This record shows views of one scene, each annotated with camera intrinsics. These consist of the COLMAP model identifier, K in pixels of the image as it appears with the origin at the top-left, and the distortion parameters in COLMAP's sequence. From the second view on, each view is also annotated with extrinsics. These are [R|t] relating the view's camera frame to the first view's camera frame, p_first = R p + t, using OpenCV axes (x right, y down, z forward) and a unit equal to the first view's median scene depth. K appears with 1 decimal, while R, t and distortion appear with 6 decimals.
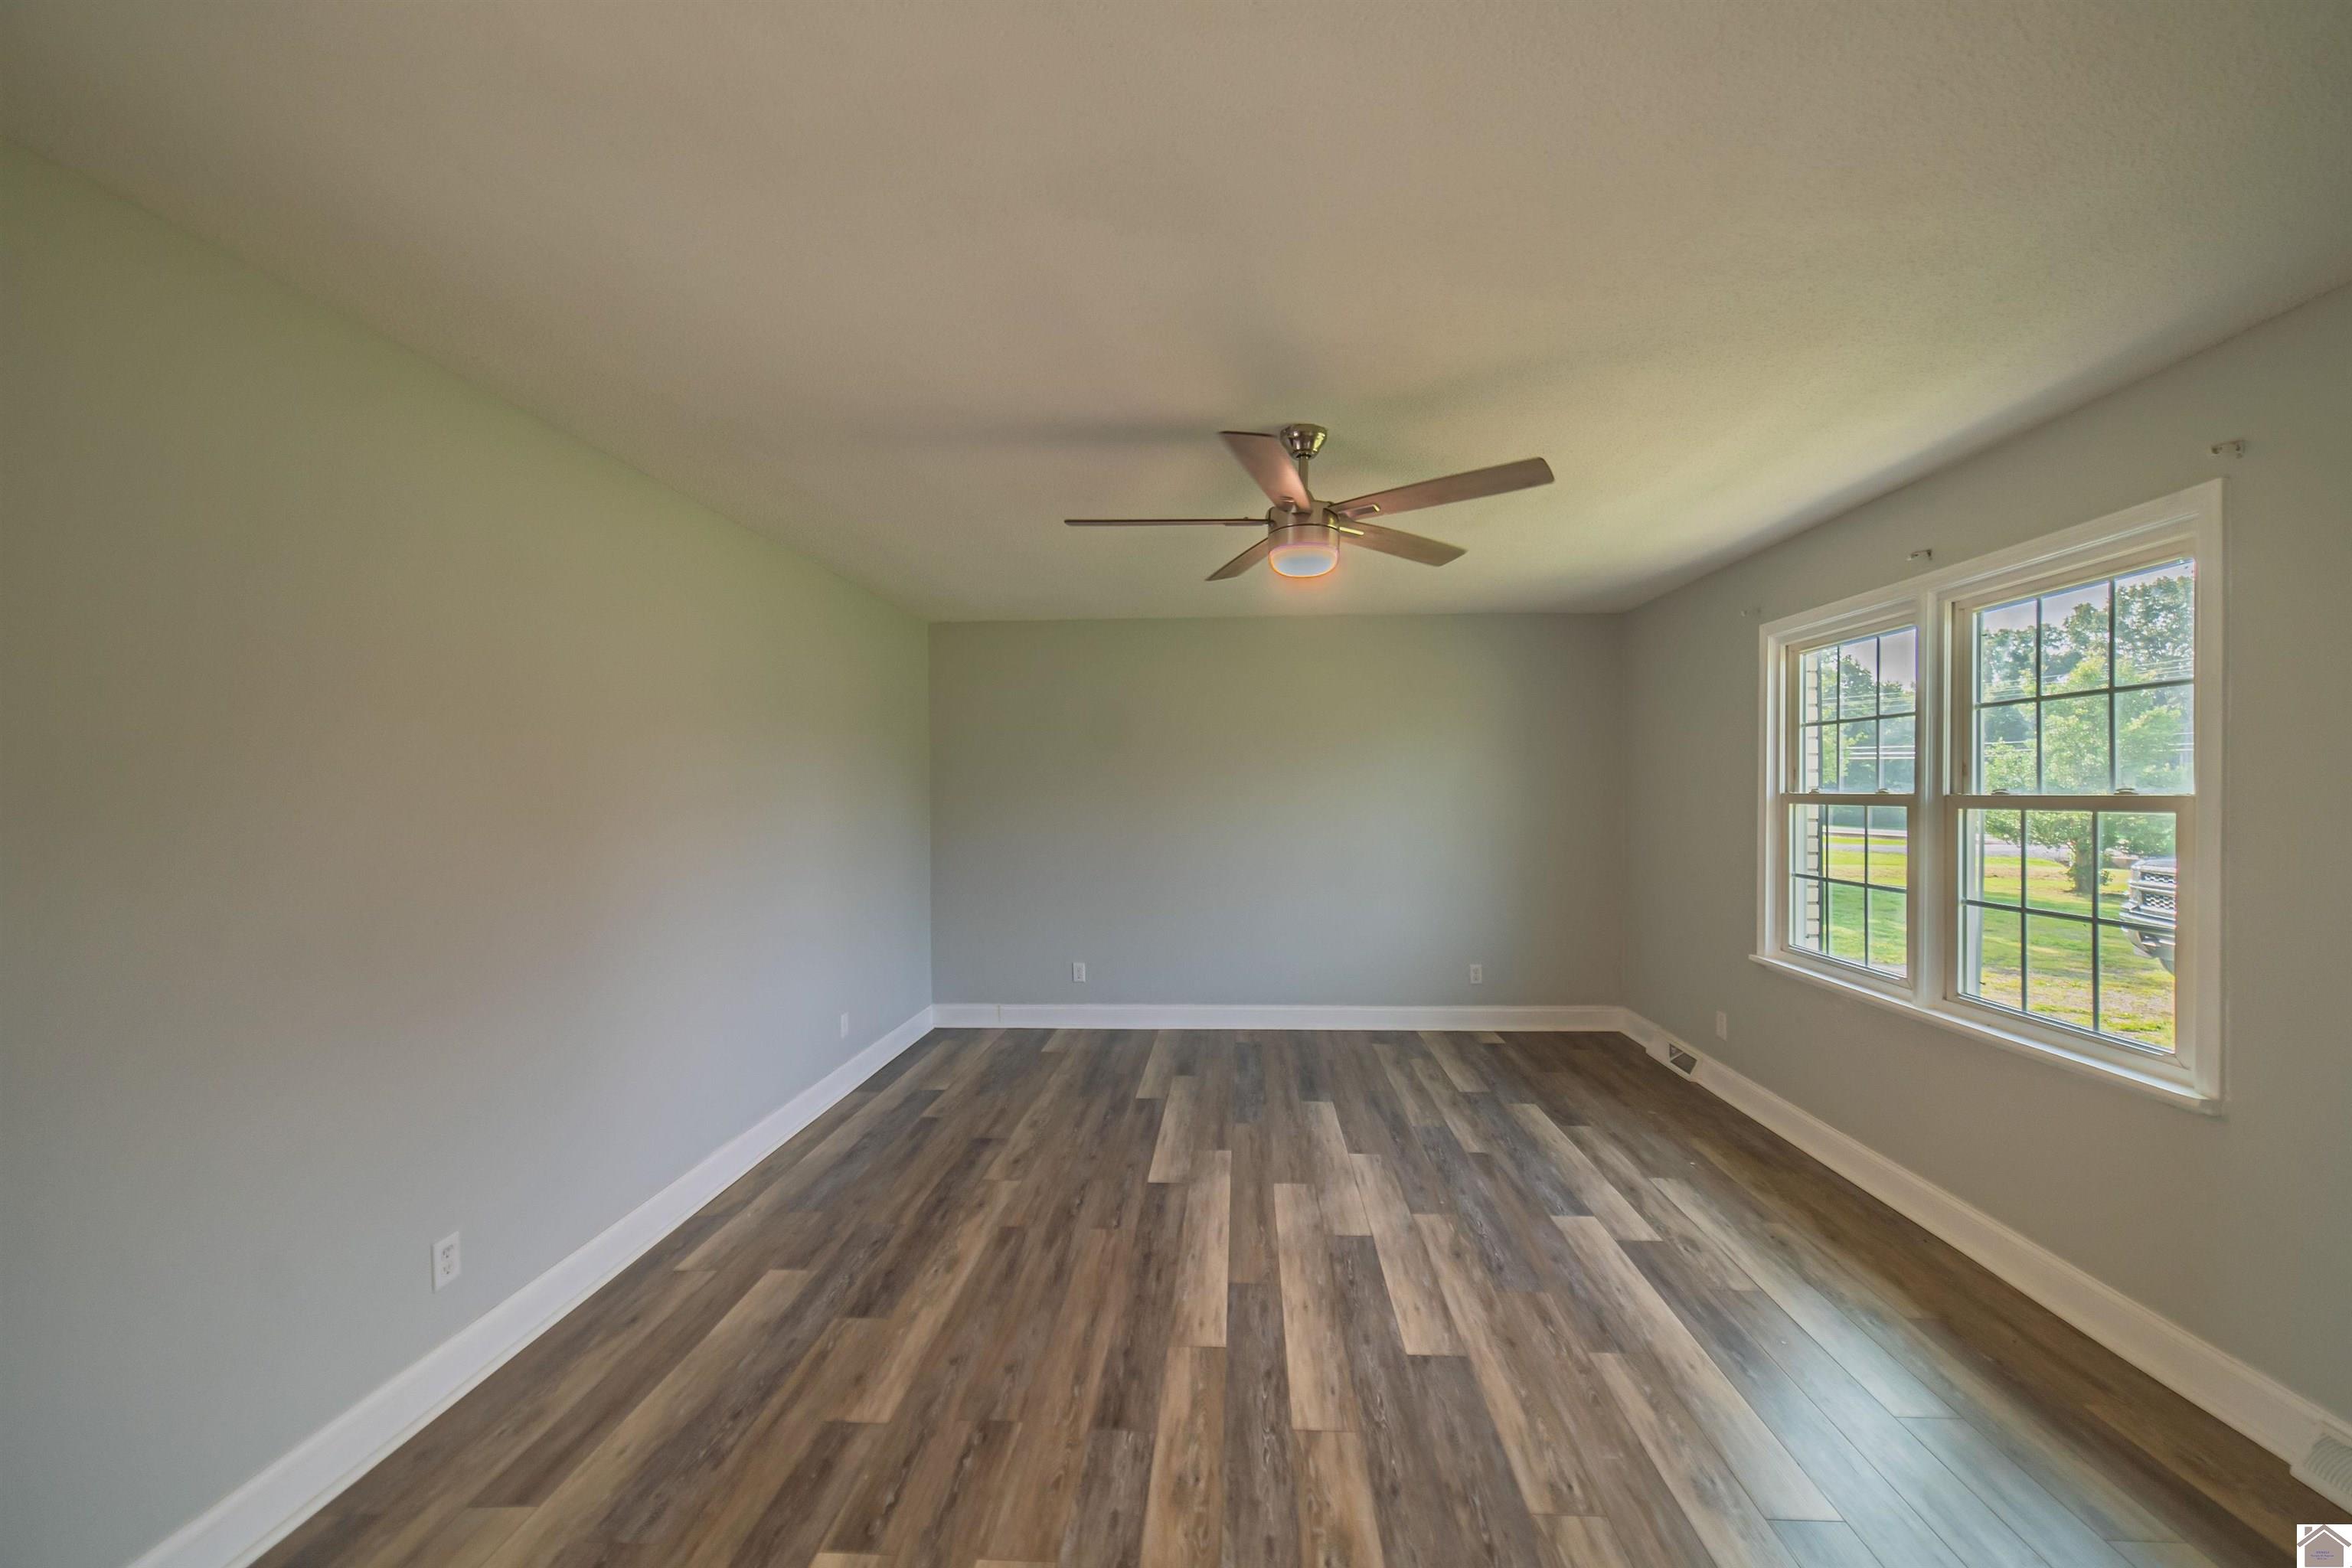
lens RADIAL K [[896.9, 0, 1176.0], [0, 896.9, 797.0], [0, 0, 1]] dist [-0.001898, 0.001010]
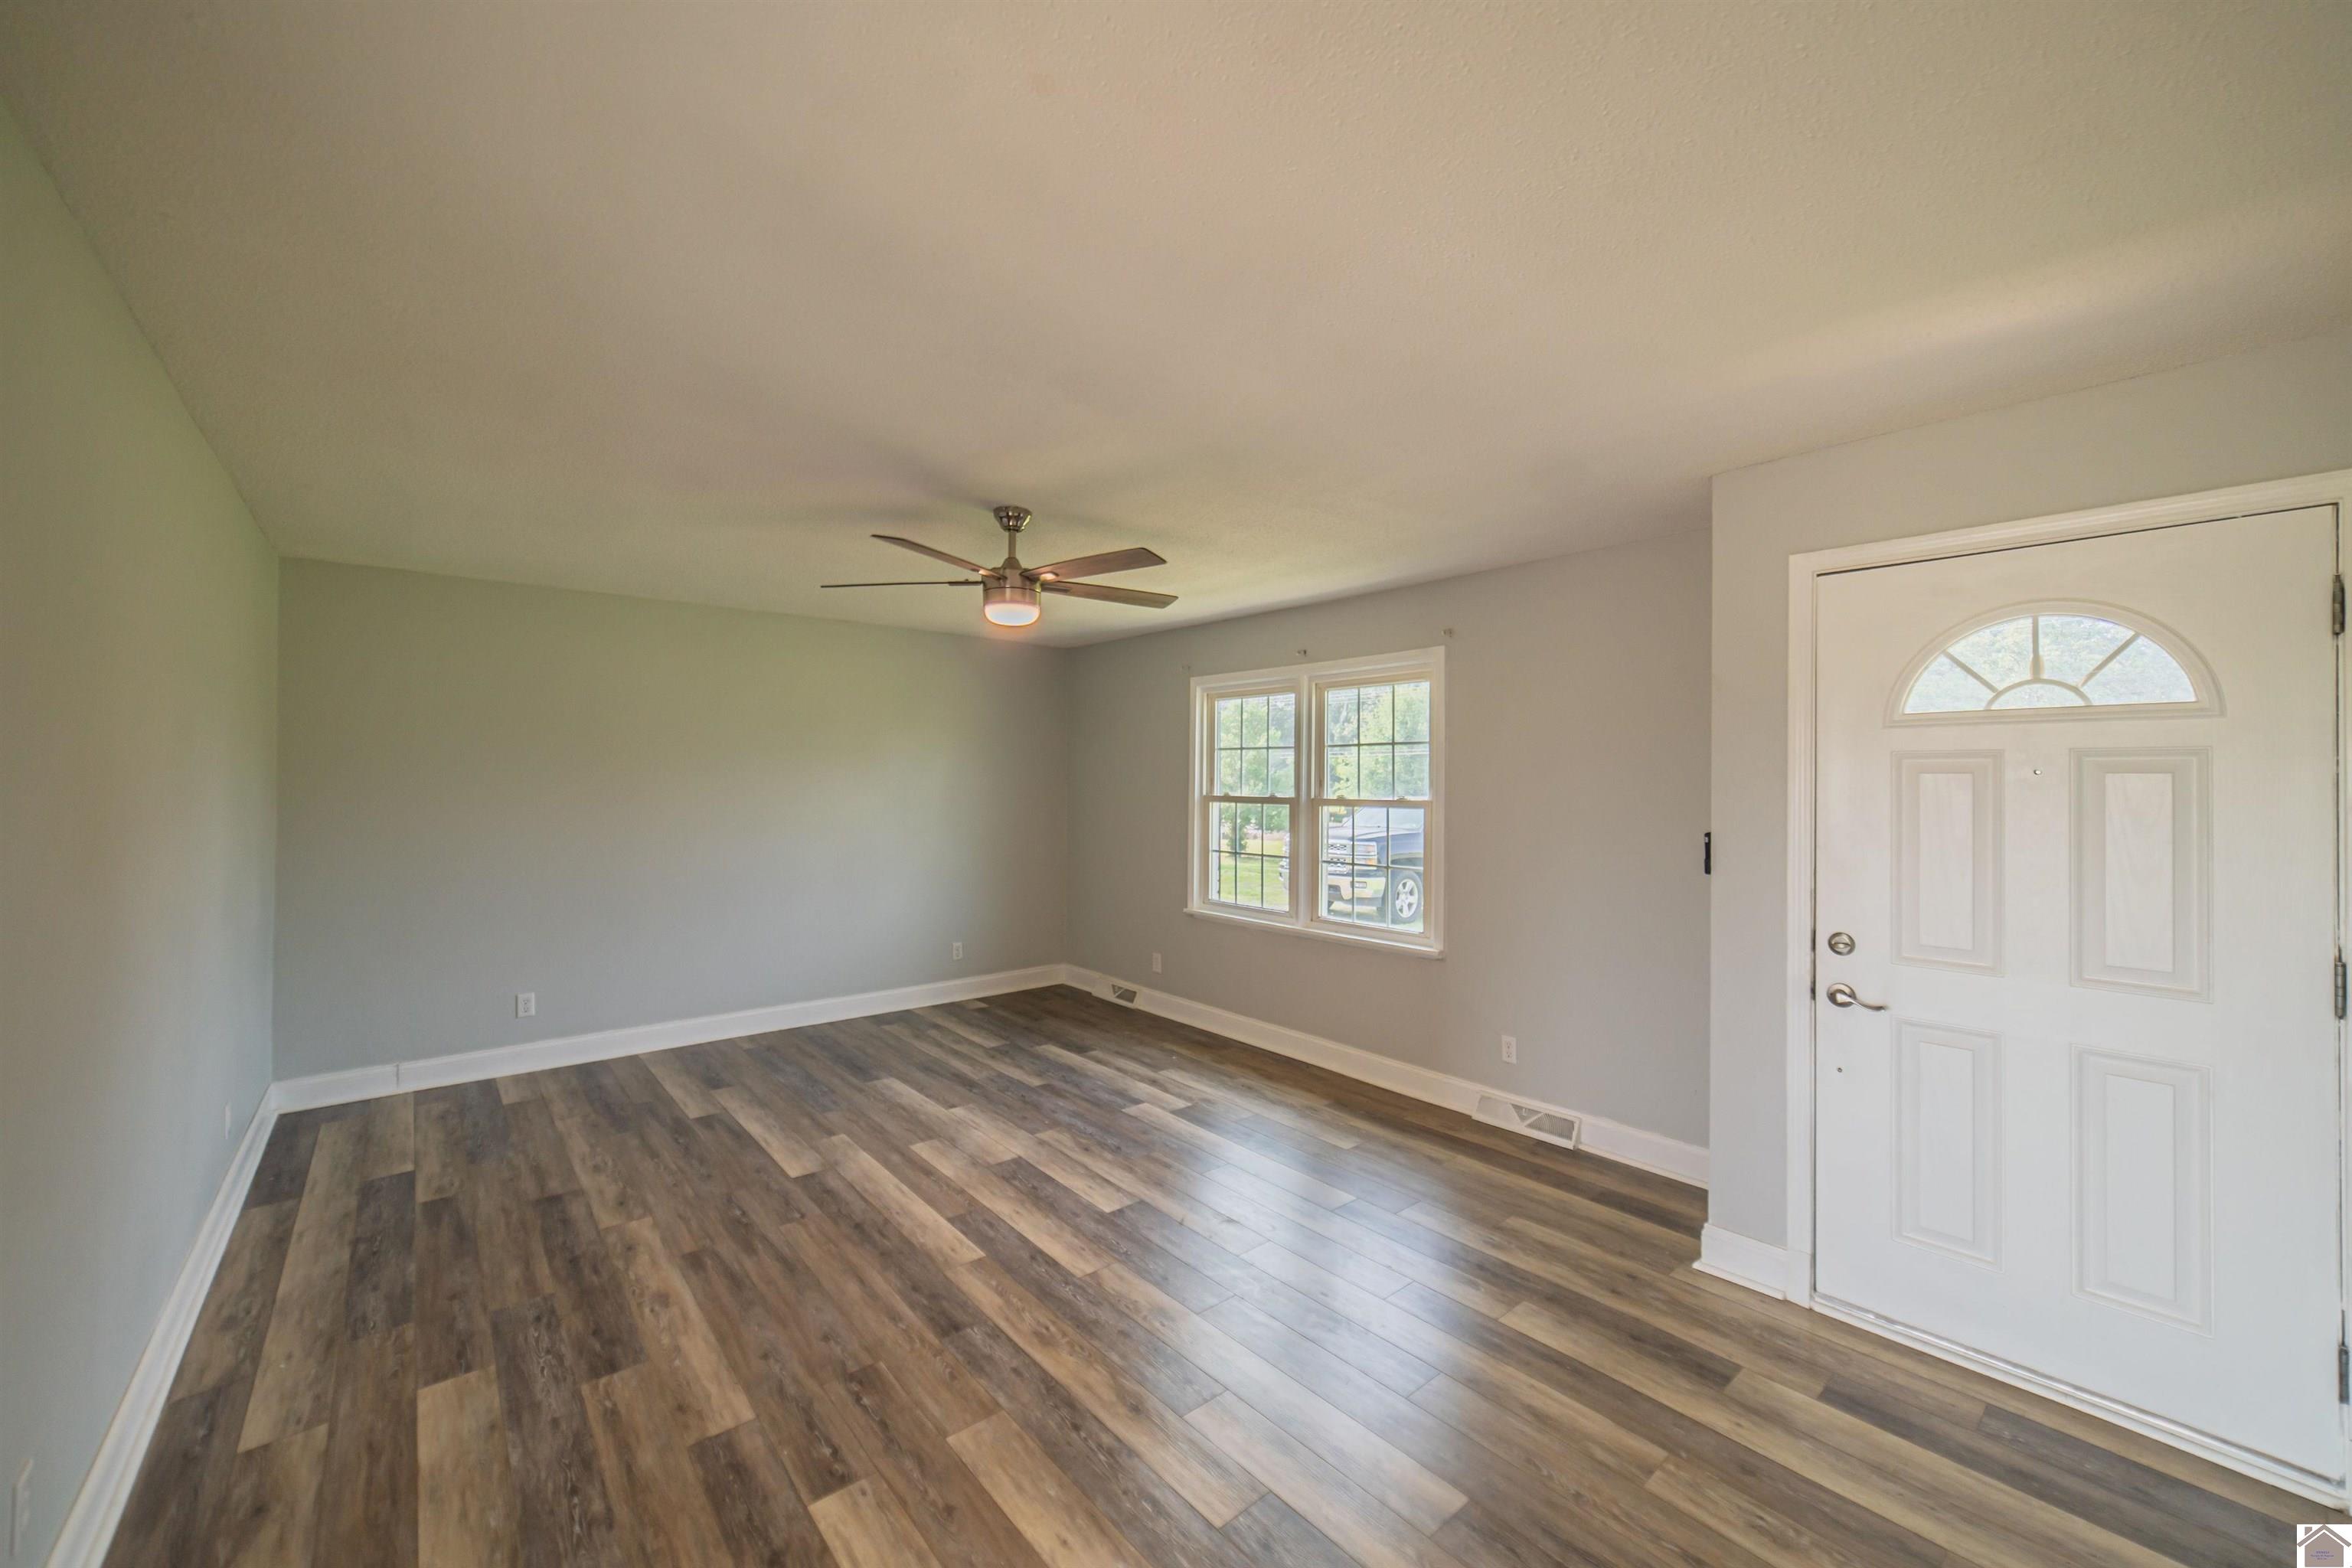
lens RADIAL K [[905.7, 0, 1182.3], [0, 905.7, 773.3], [0, 0, 1]] dist [0.002139, 0.000757]
pose [[0.732021, 0.015942, 0.681096, -0.436642], [-0.005652, 0.999834, -0.017328, -0.016901], [-0.681259, 0.008835, 0.731989, -0.066238]]
